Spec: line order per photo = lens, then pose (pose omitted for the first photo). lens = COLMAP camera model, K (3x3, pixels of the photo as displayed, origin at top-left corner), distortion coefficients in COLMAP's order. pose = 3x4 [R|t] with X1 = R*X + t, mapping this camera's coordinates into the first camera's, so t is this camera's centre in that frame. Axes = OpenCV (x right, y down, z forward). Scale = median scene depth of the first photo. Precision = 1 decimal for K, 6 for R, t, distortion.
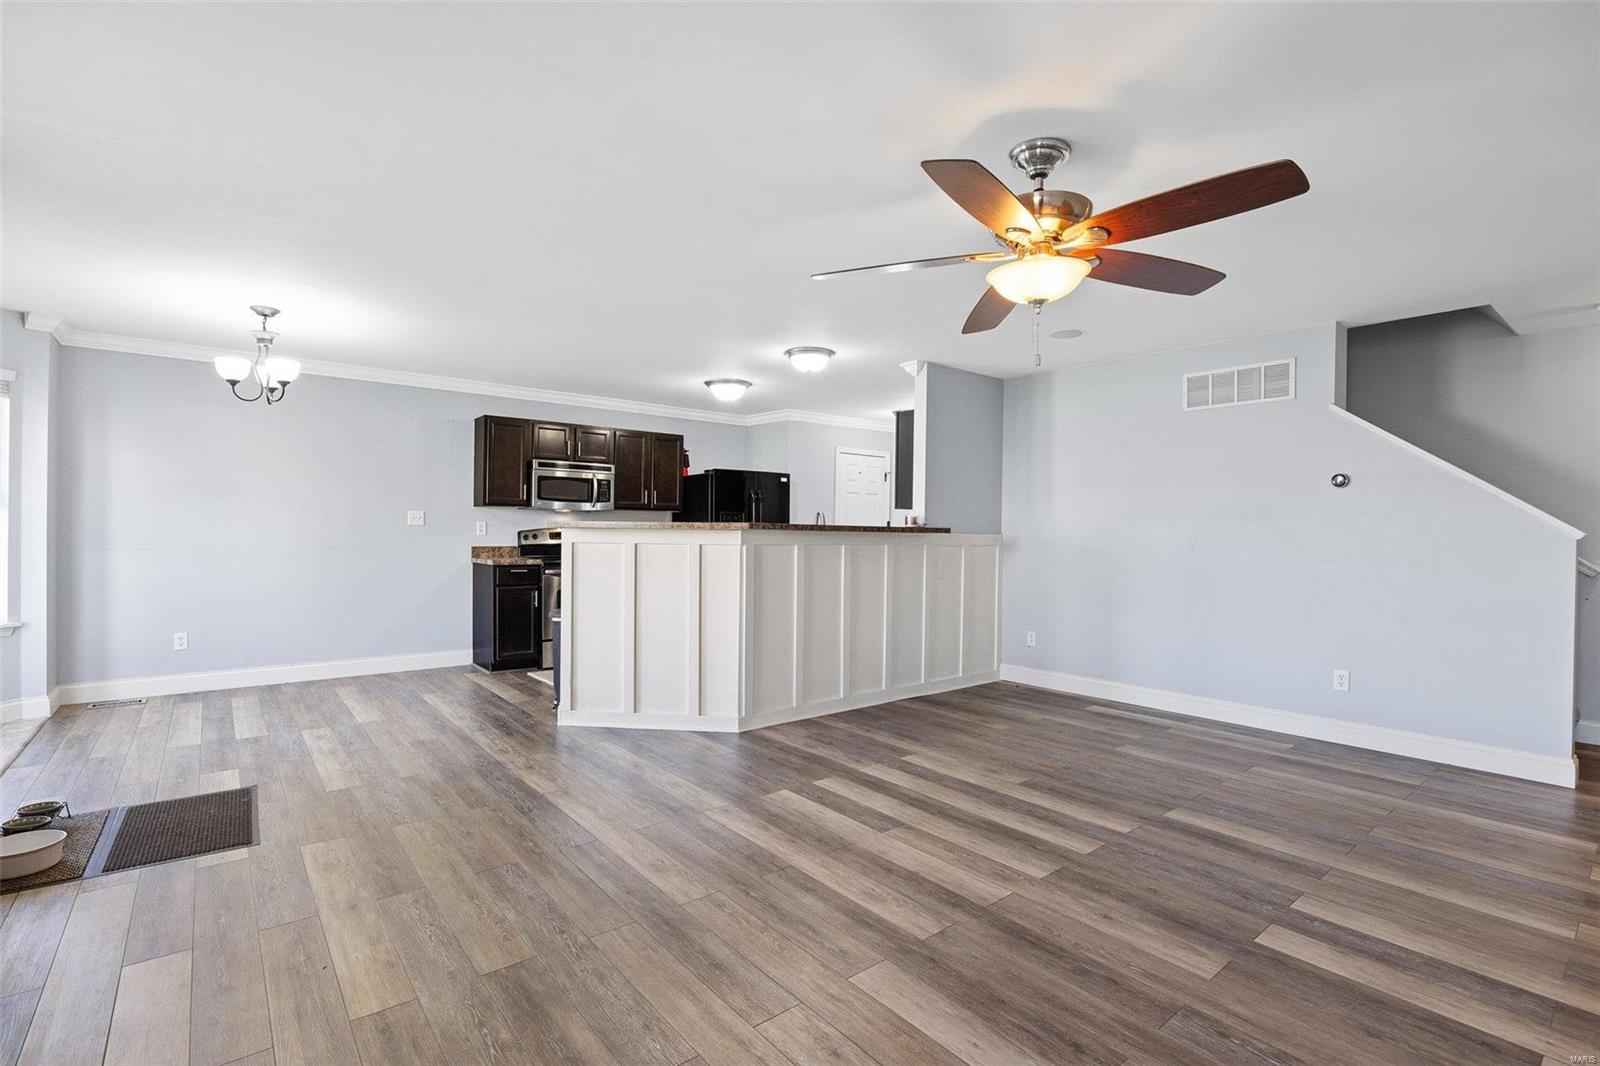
lens RADIAL K [[731.6, 0, 800.0], [0, 731.6, 533.0], [0, 0, 1]] dist [-0.015443, -0.000088]
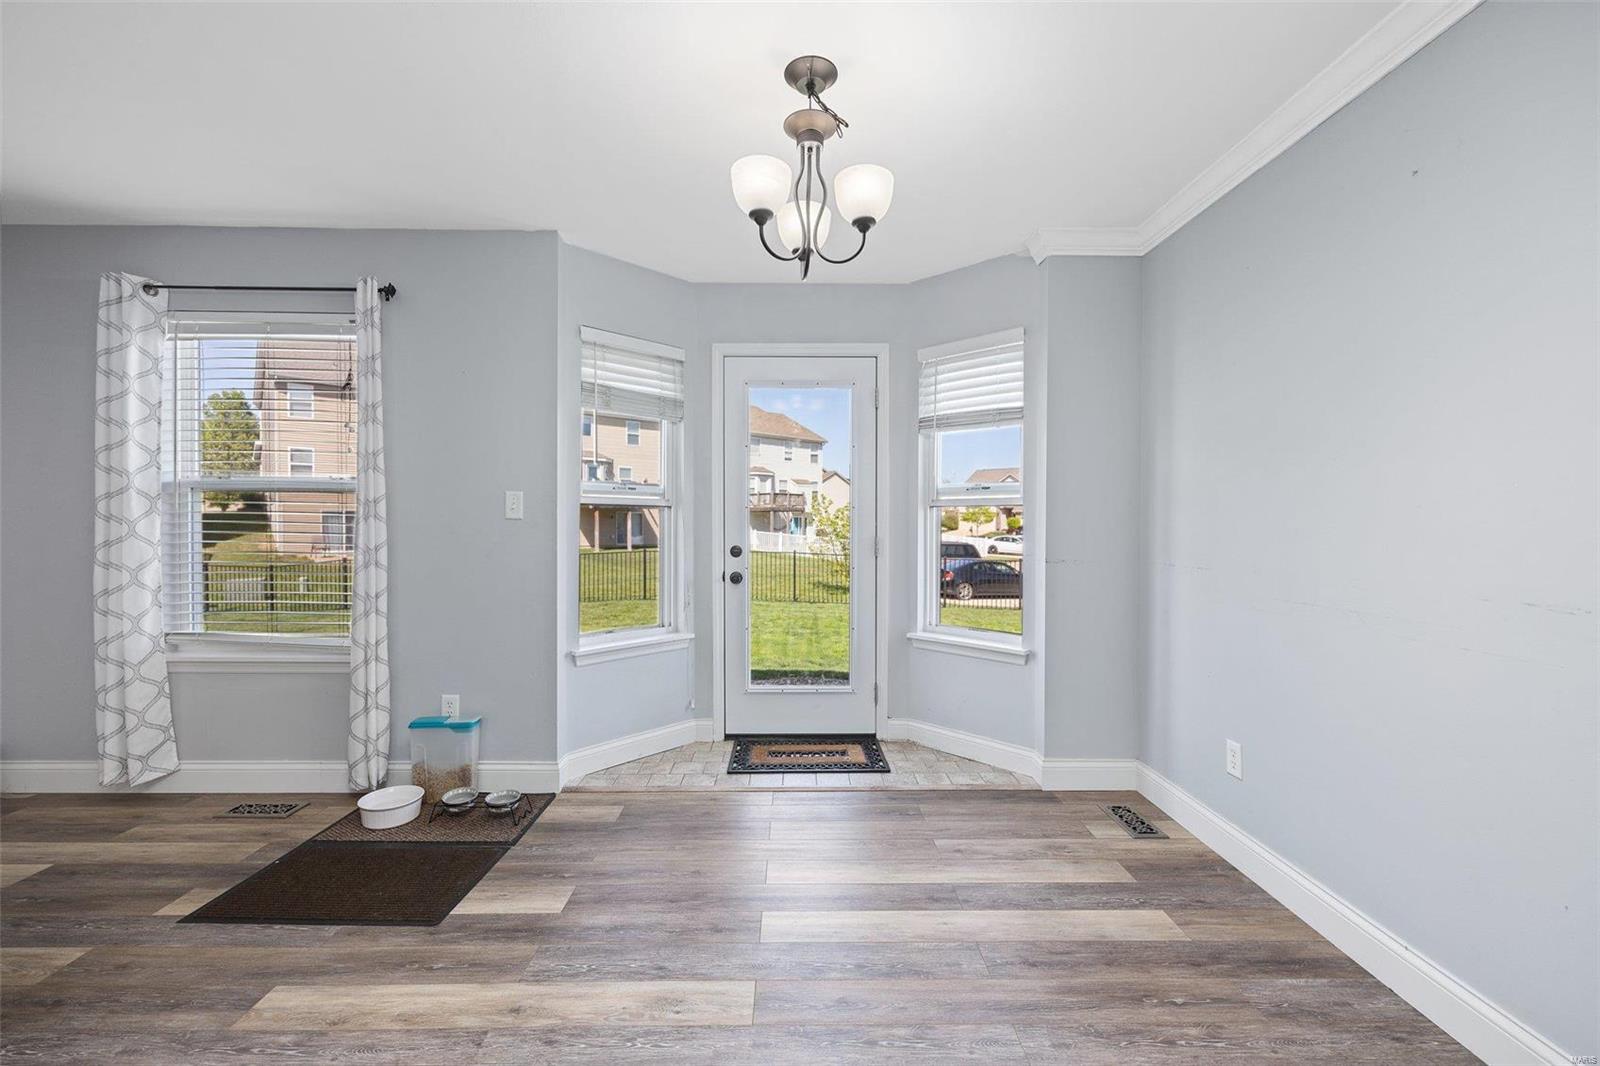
lens RADIAL K [[650.3, 0, 803.9], [0, 650.3, 529.5], [0, 0, 1]] dist [-0.001939, -0.000312]
pose [[-0.617656, -0.003090, -0.786443, -0.545432], [-0.011485, 0.999921, 0.005091, -0.011591], [0.786365, 0.012177, -0.617642, 1.766980]]
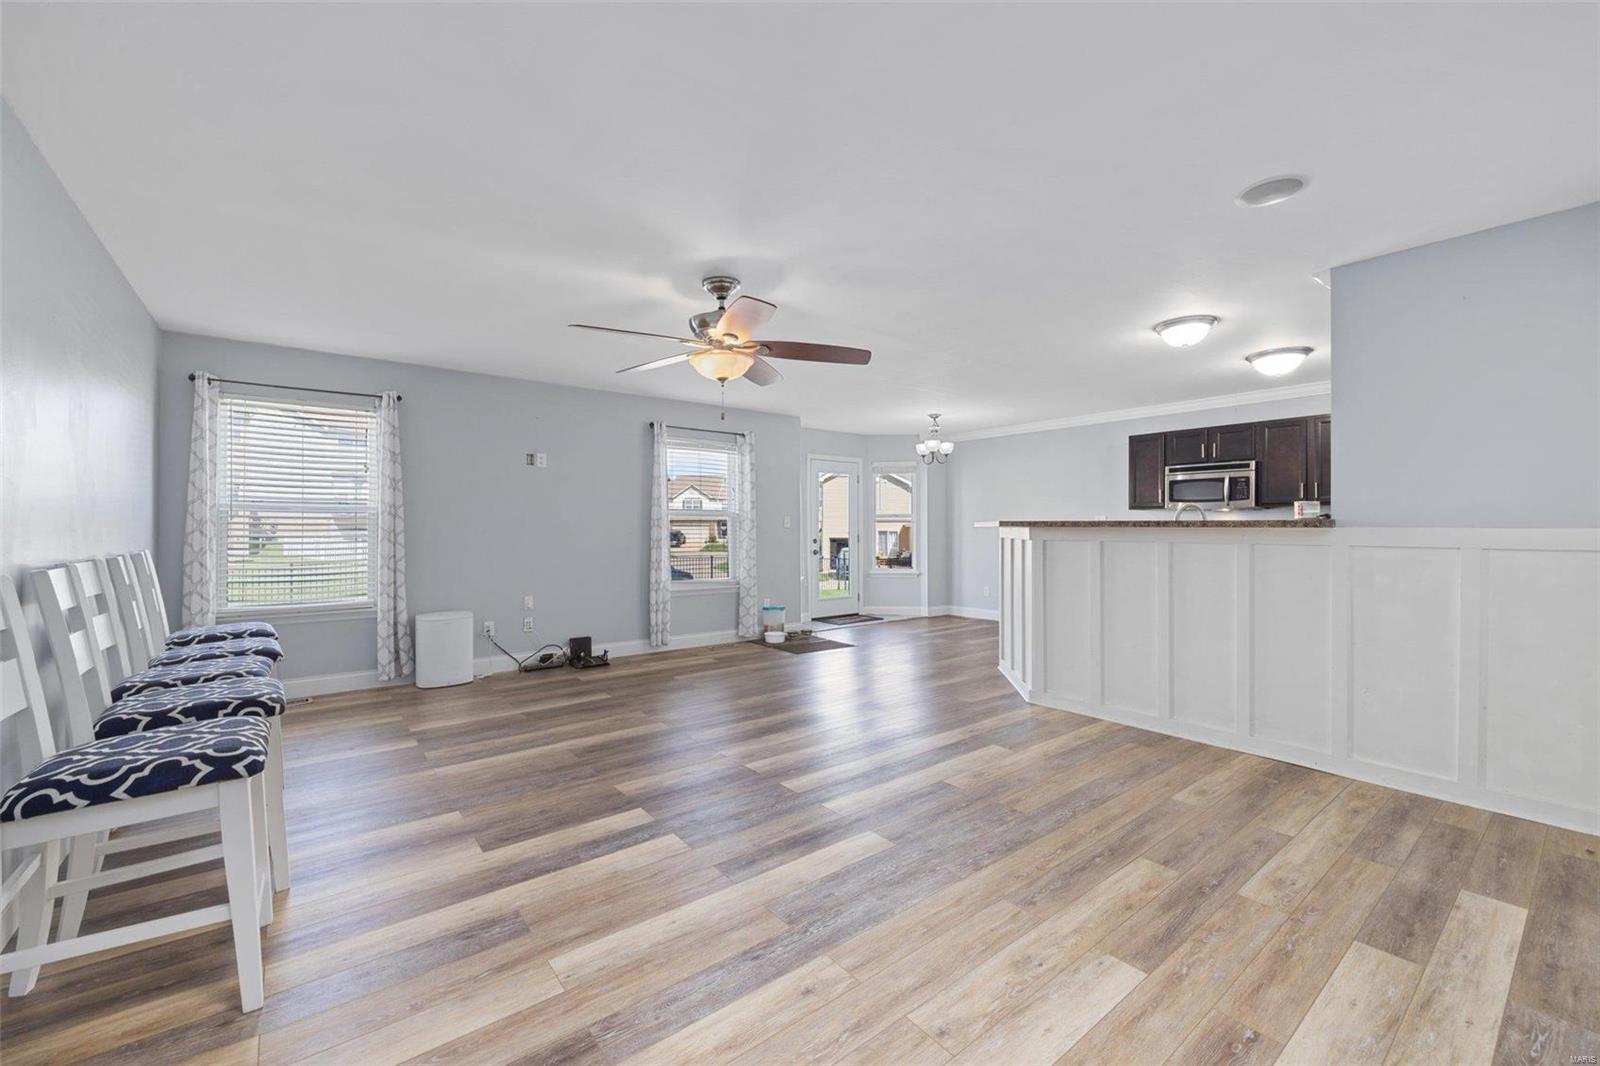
lens RADIAL K [[650.3, 0, 803.9], [0, 650.3, 529.5], [0, 0, 1]] dist [-0.001939, -0.000312]
pose [[-0.016931, -0.010349, -0.999803, 1.371837], [0.000055, 0.999946, -0.010351, 0.014592], [0.999857, -0.000230, -0.016929, 0.960126]]
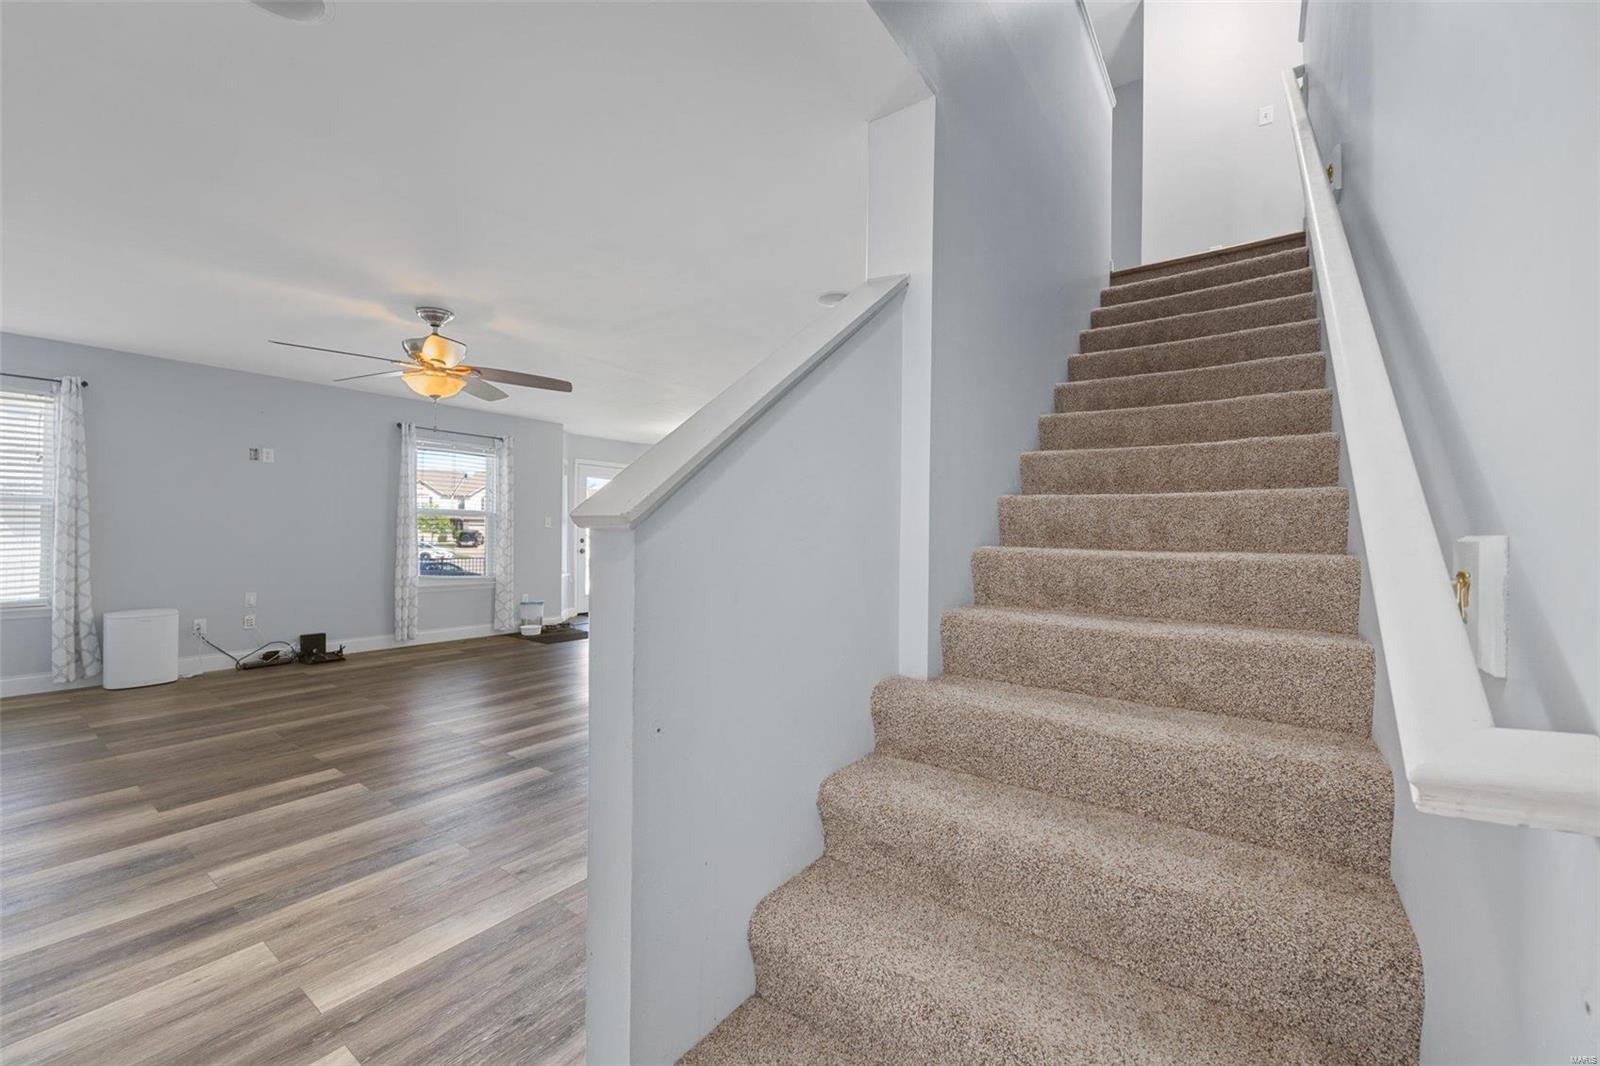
lens RADIAL K [[635.4, 0, 800.0], [0, 635.4, 533.0], [0, 0, 1]] dist [-0.001365, -0.000396]
pose [[0.255934, -0.006807, -0.966670, 1.647707], [-0.010737, 0.999894, -0.009884, 0.018403], [0.966635, 0.012909, 0.255834, 1.177582]]
